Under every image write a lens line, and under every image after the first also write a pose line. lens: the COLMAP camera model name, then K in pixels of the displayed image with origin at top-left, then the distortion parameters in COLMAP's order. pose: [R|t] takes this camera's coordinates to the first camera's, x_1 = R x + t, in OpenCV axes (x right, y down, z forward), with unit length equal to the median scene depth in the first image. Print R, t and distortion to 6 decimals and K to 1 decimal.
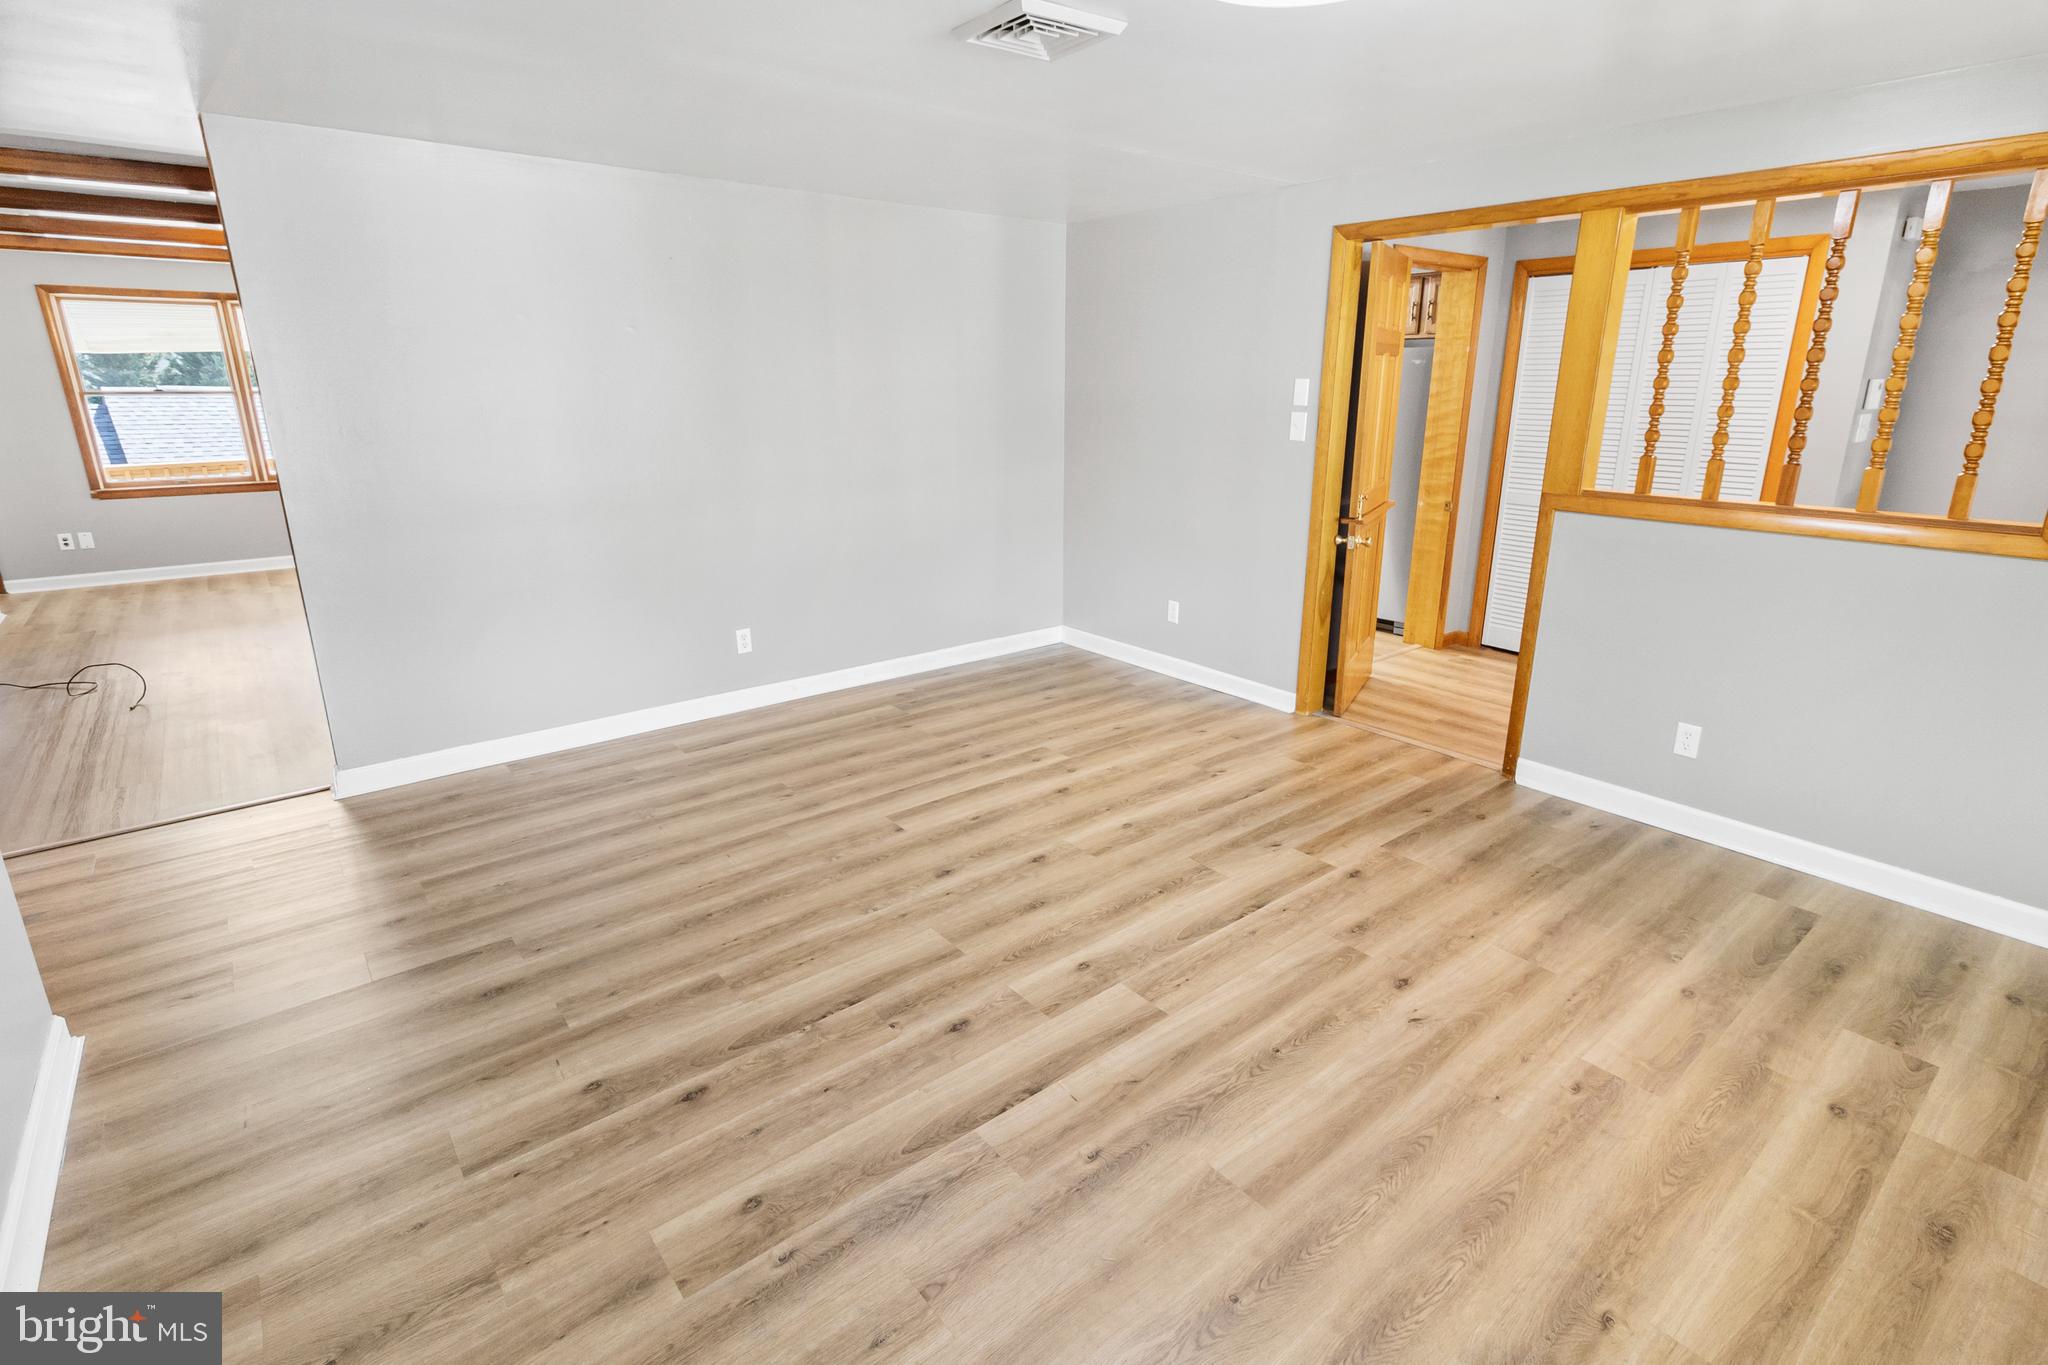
lens RADIAL K [[964.6, 0, 1030.7], [0, 964.6, 651.1], [0, 0, 1]] dist [0.004696, 0.000346]
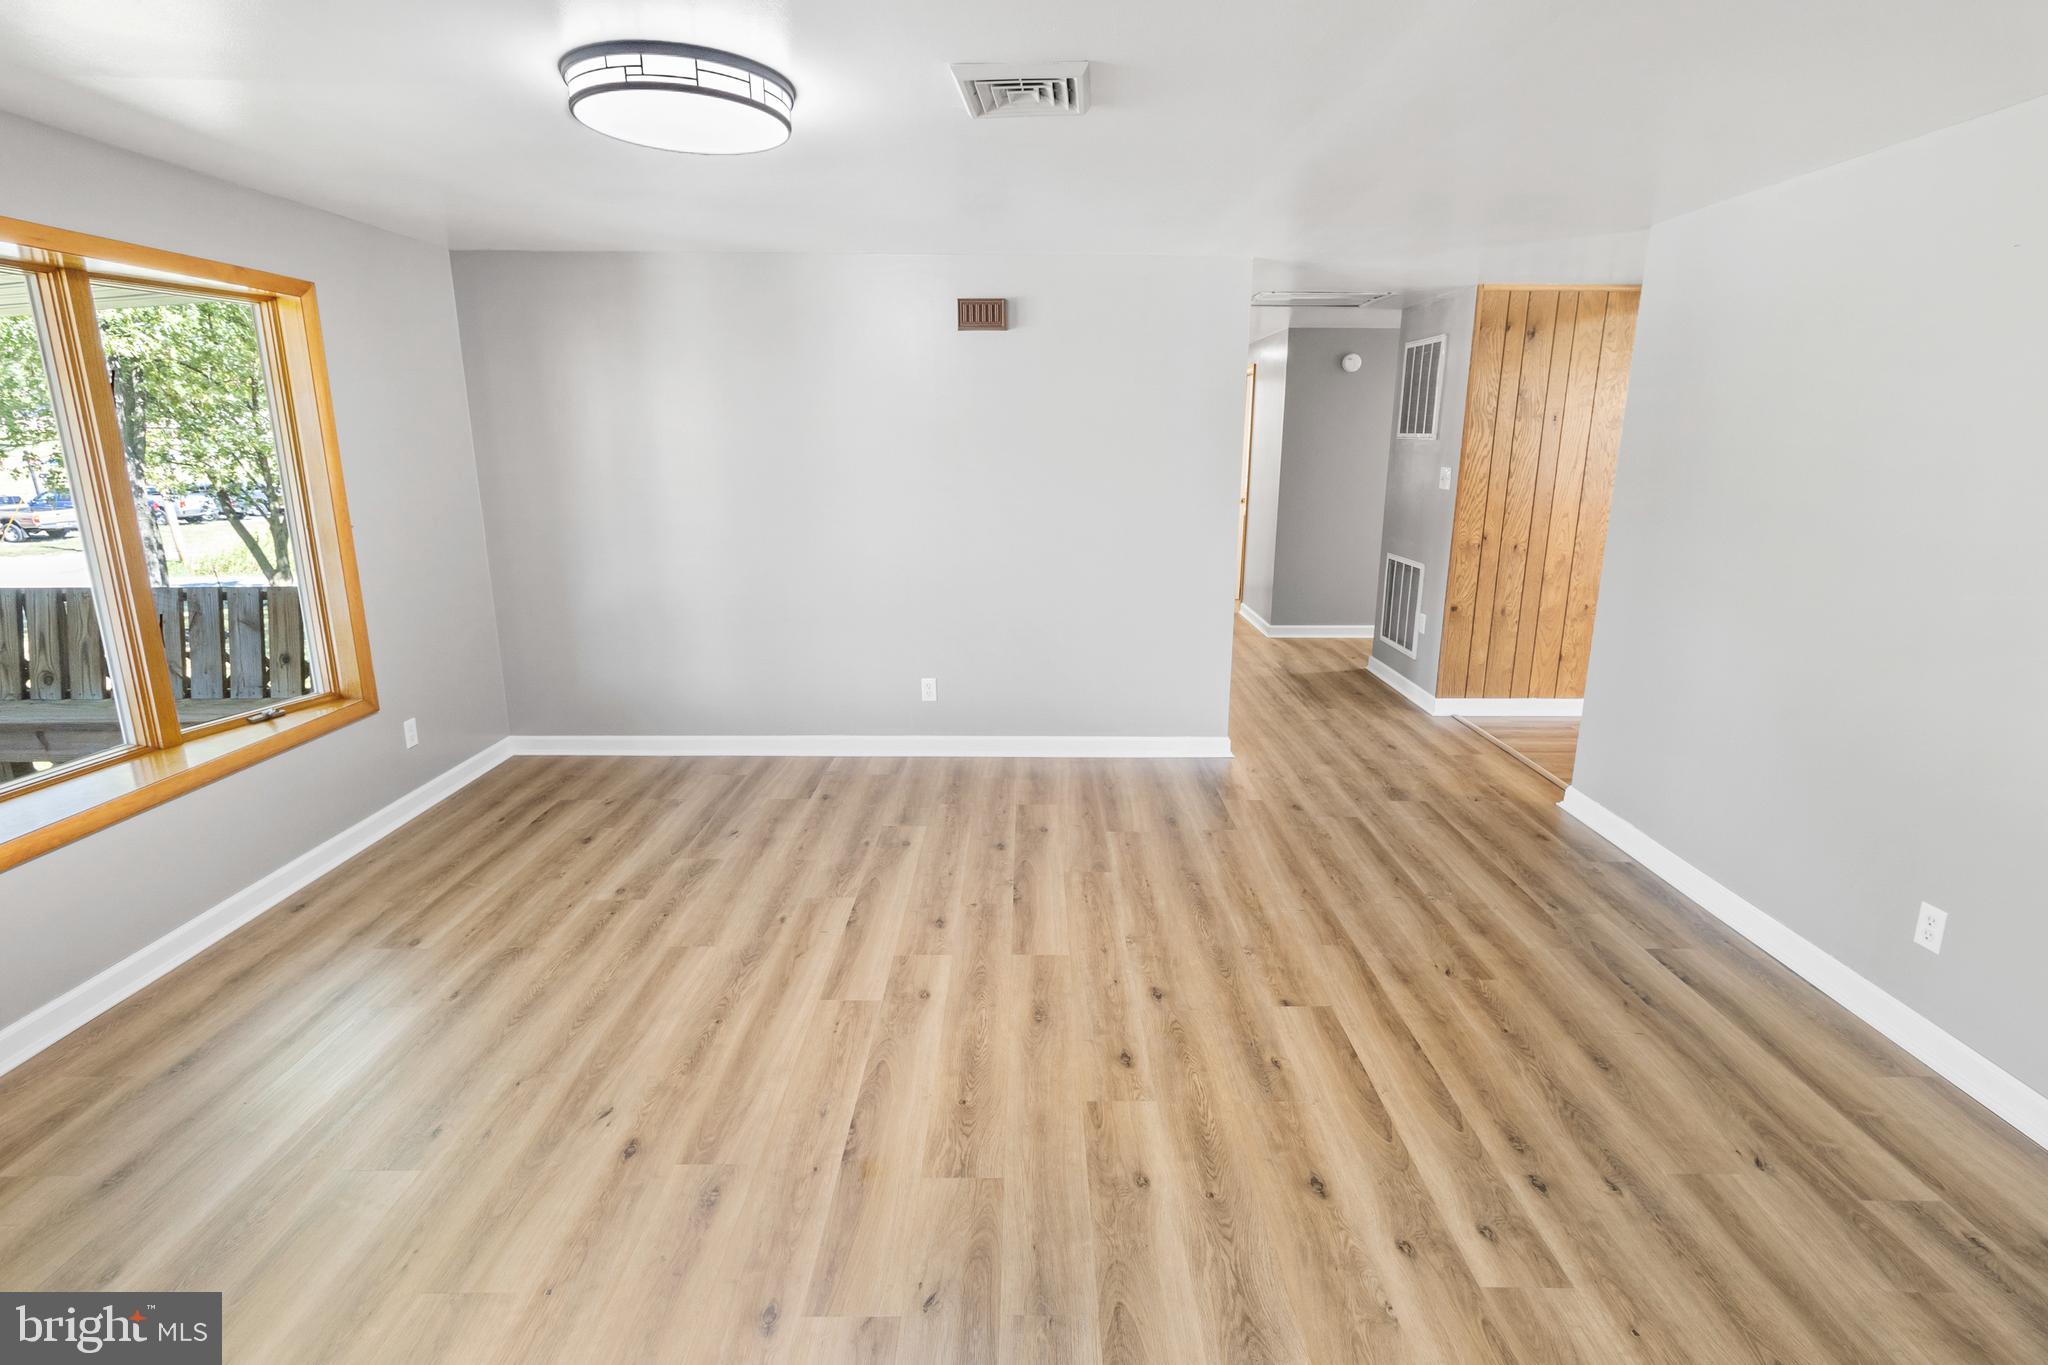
lens RADIAL K [[964.6, 0, 1030.7], [0, 964.6, 651.1], [0, 0, 1]] dist [0.004696, 0.000346]
pose [[-0.626130, 0.168211, -0.761358, 0.577552], [-0.222339, 0.897395, 0.381115, -0.346543], [0.747346, 0.407907, -0.524486, 1.199349]]
